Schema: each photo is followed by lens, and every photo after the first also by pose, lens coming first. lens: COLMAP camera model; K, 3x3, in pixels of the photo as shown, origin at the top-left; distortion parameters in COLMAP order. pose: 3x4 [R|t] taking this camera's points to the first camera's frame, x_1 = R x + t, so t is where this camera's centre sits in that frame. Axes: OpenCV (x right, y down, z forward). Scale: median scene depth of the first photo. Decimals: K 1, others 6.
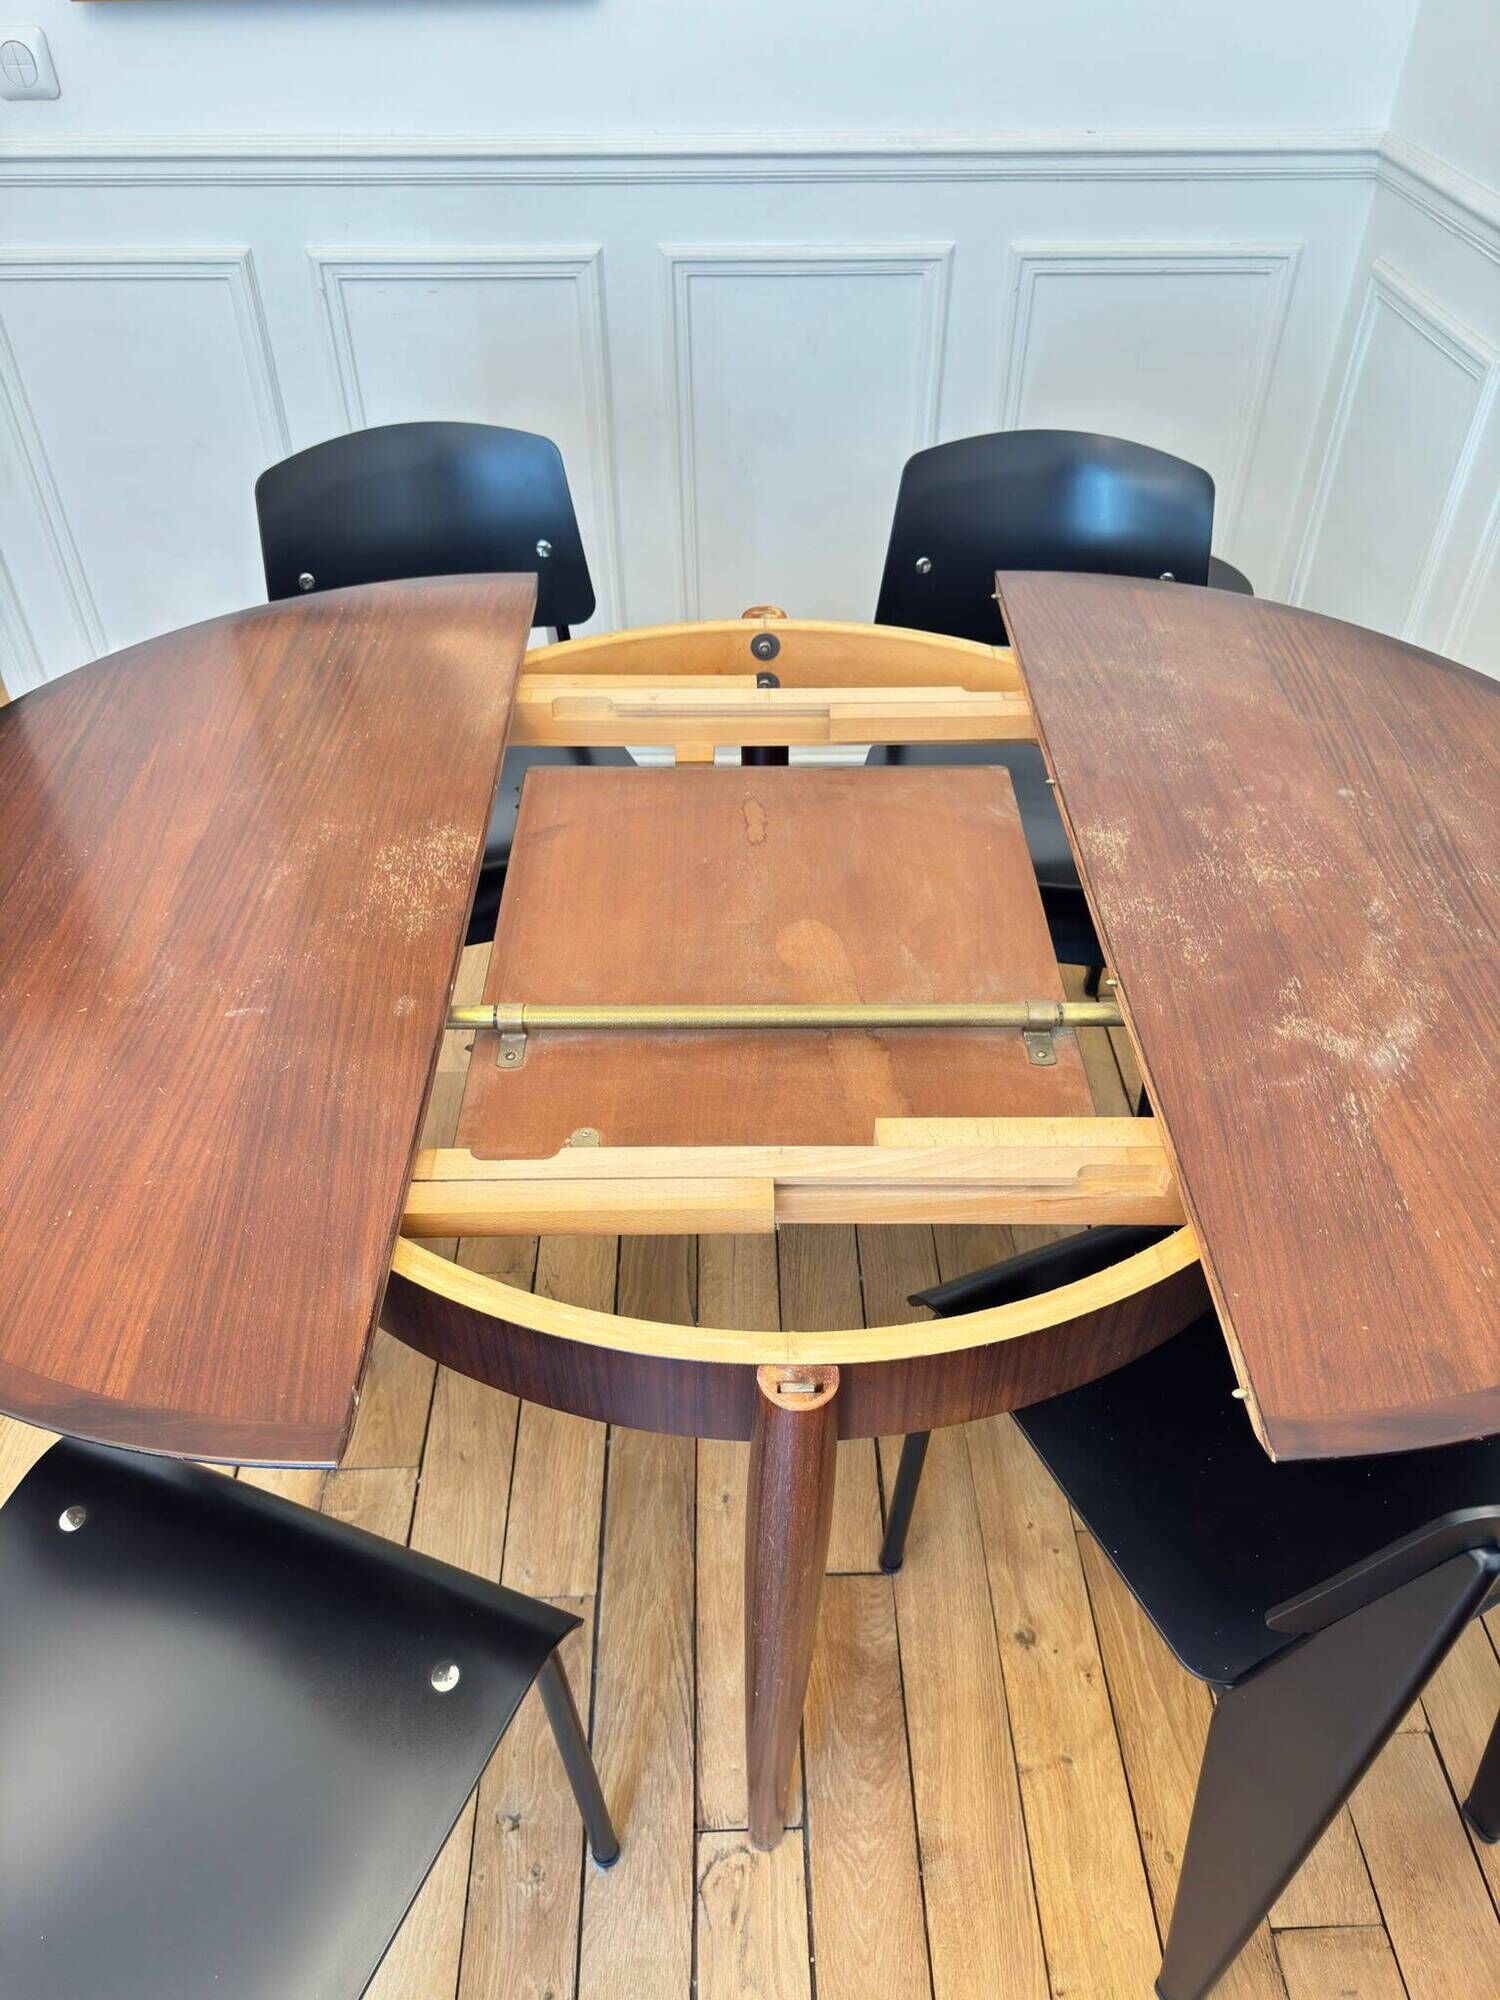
lens RADIAL K [[1412.8, 0, 728.2], [0, 1412.8, 1021.2], [0, 0, 1]] dist [-0.000814, -0.011655]
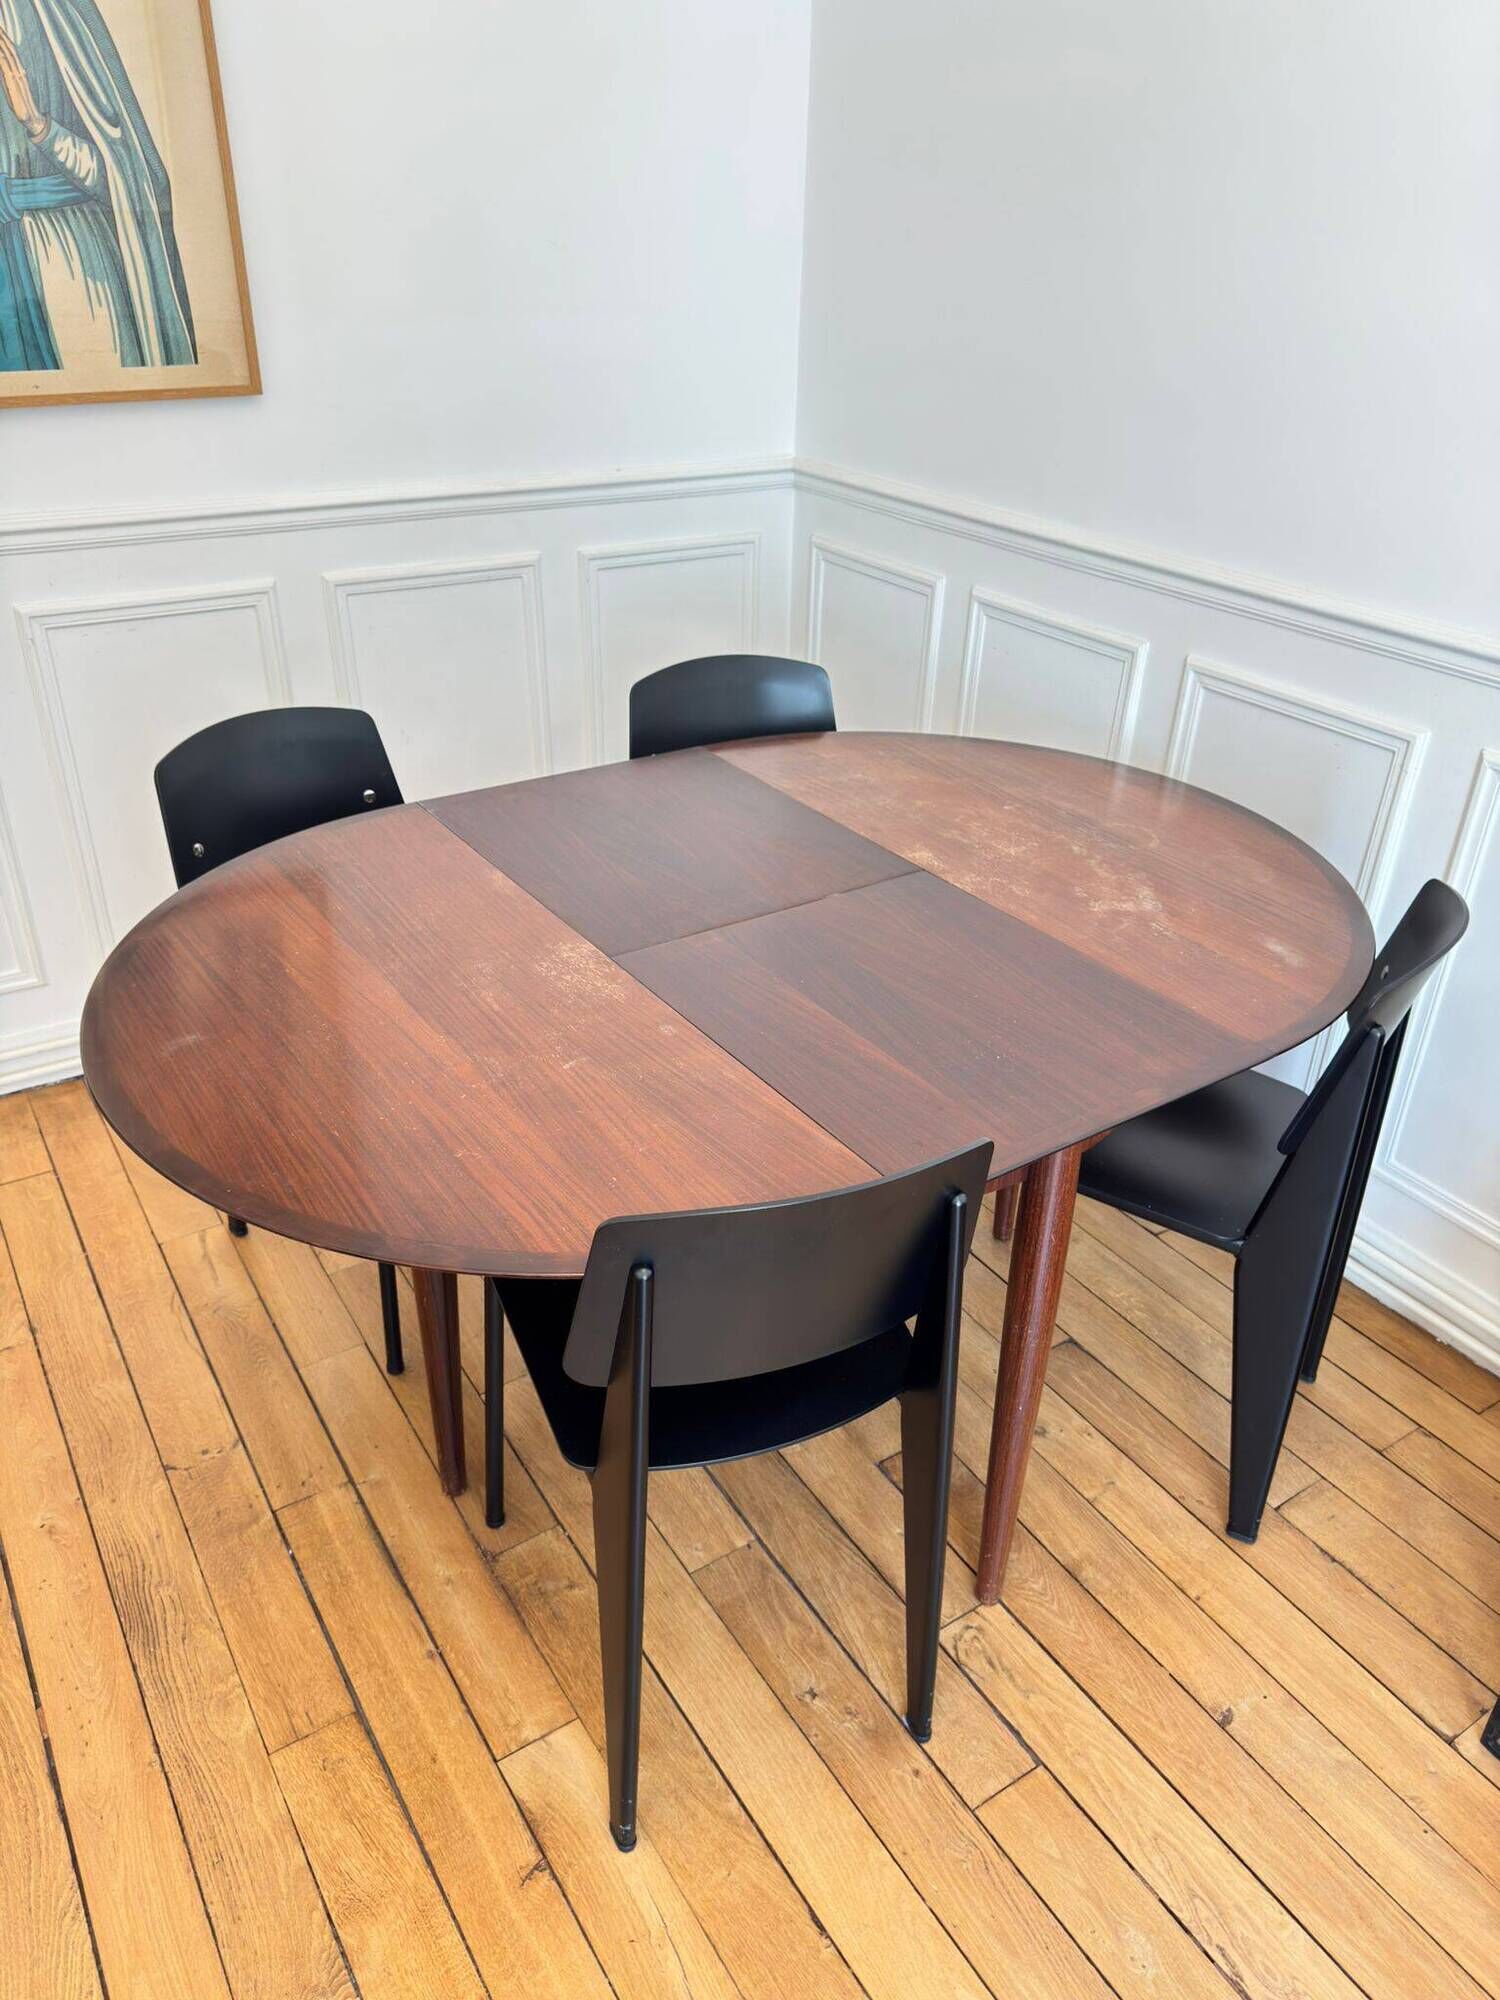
lens RADIAL K [[1440.6, 0, 744.5], [0, 1440.6, 1014.0], [0, 0, 1]] dist [0.008189, -0.011791]
pose [[0.850034, -0.236993, 0.470401, -0.651571], [0.334342, 0.932850, -0.134190, 0.162828], [-0.407012, 0.271341, 0.872190, -0.236975]]
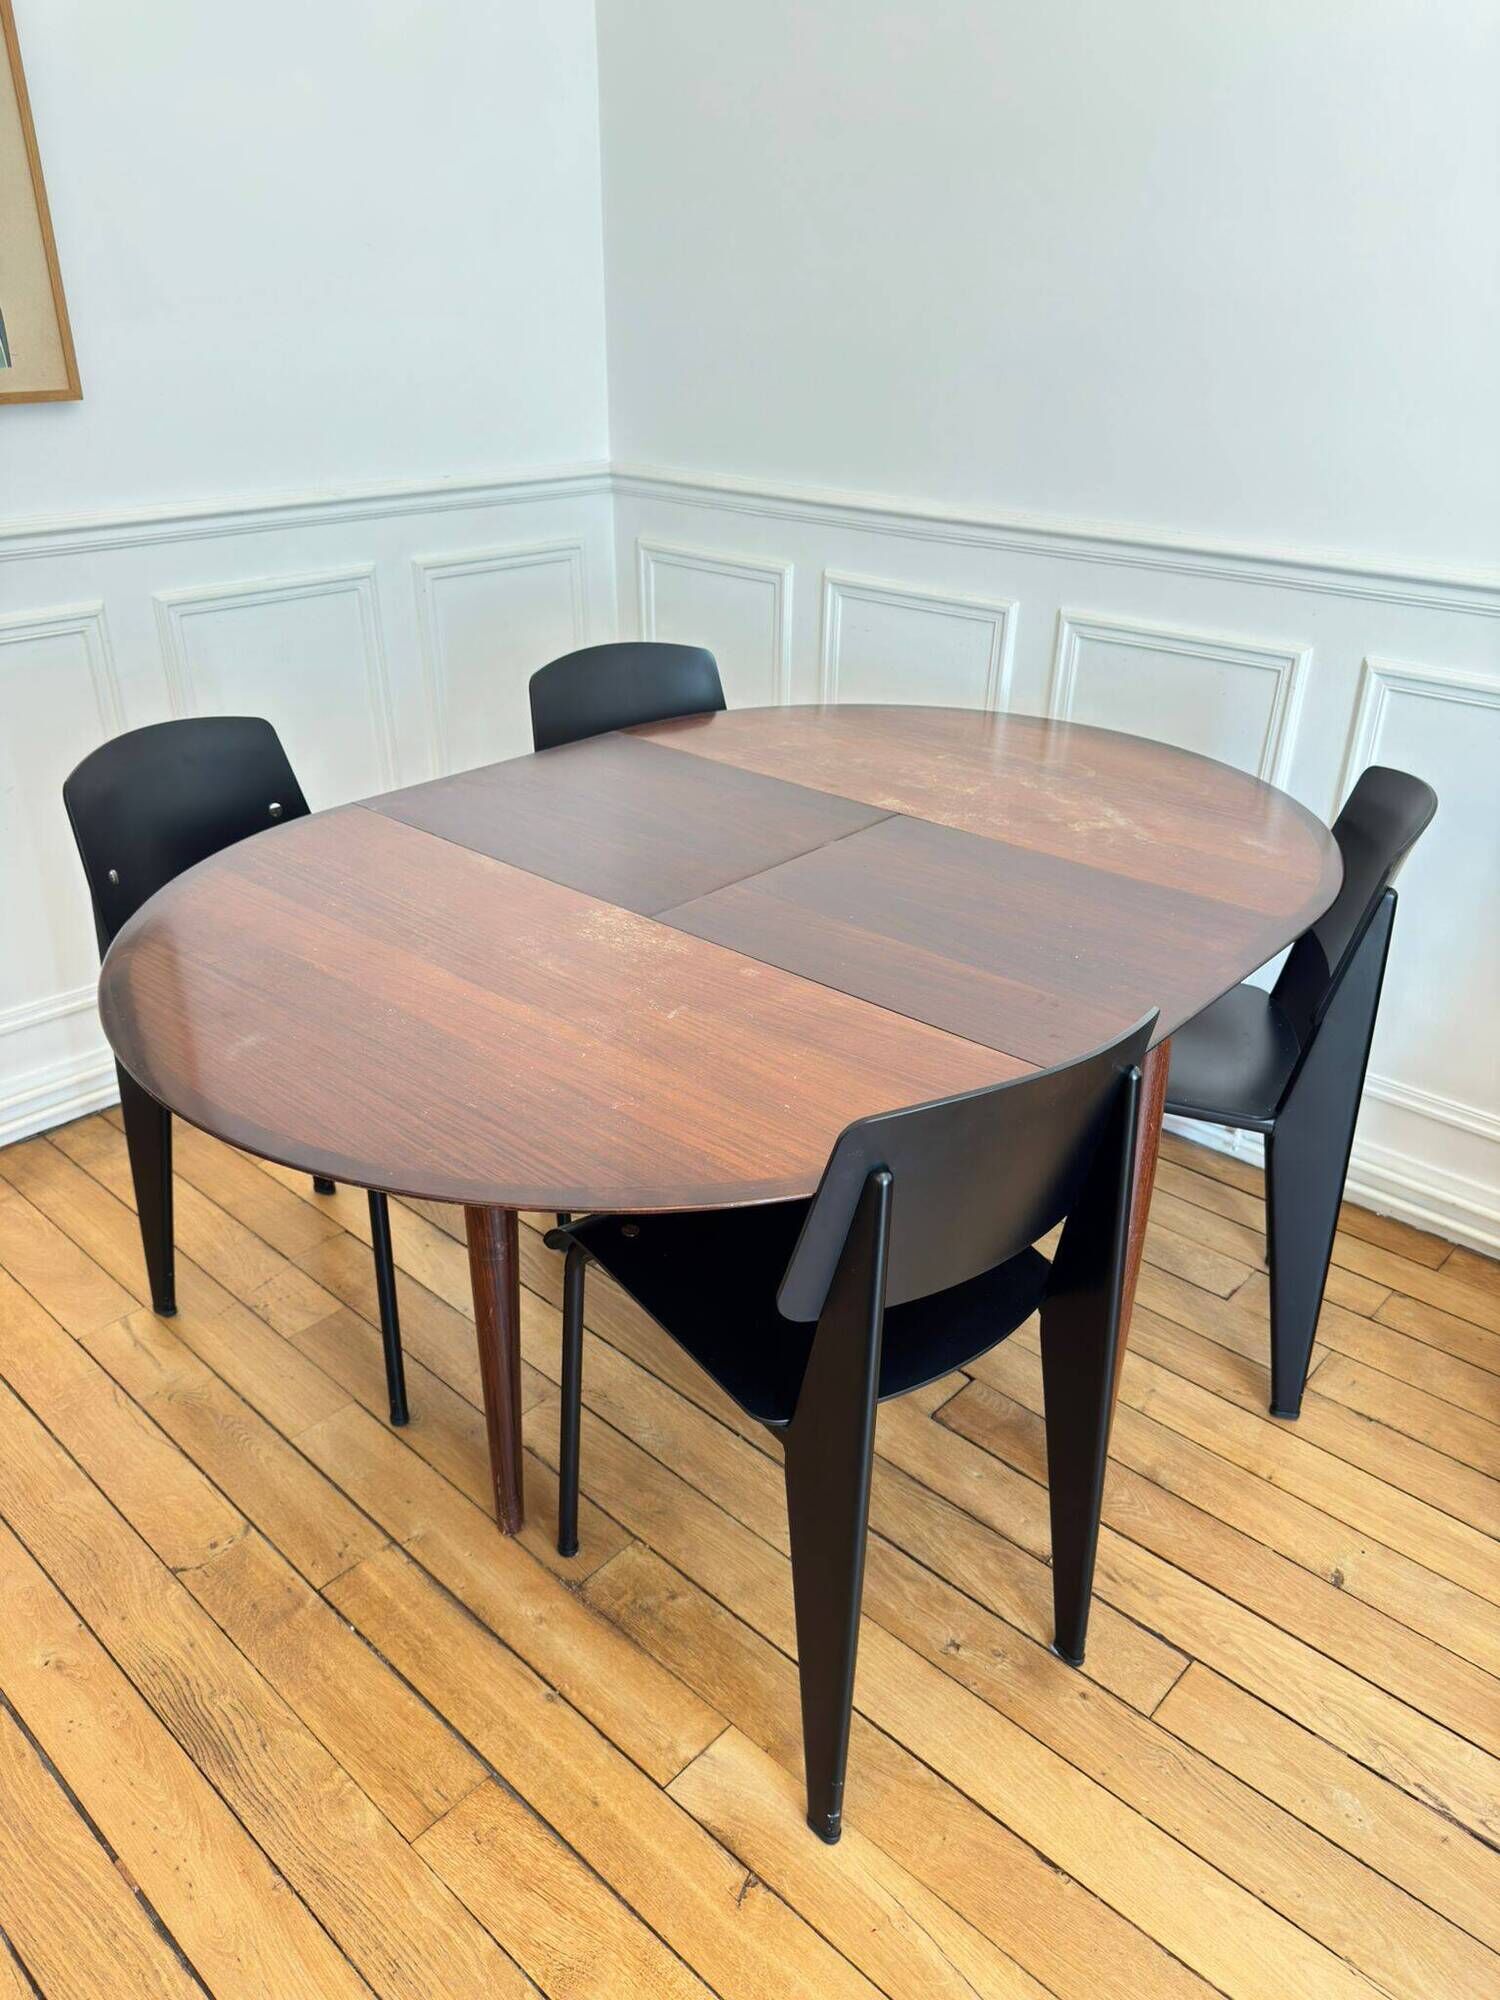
lens RADIAL K [[1440.6, 0, 758.2], [0, 1440.6, 996.9], [0, 0, 1]] dist [0.008189, -0.011791]
pose [[0.689859, -0.308344, 0.654995, -0.893326], [0.478703, 0.873016, -0.093204, 0.122725], [-0.543082, 0.377846, 0.749863, -0.032919]]
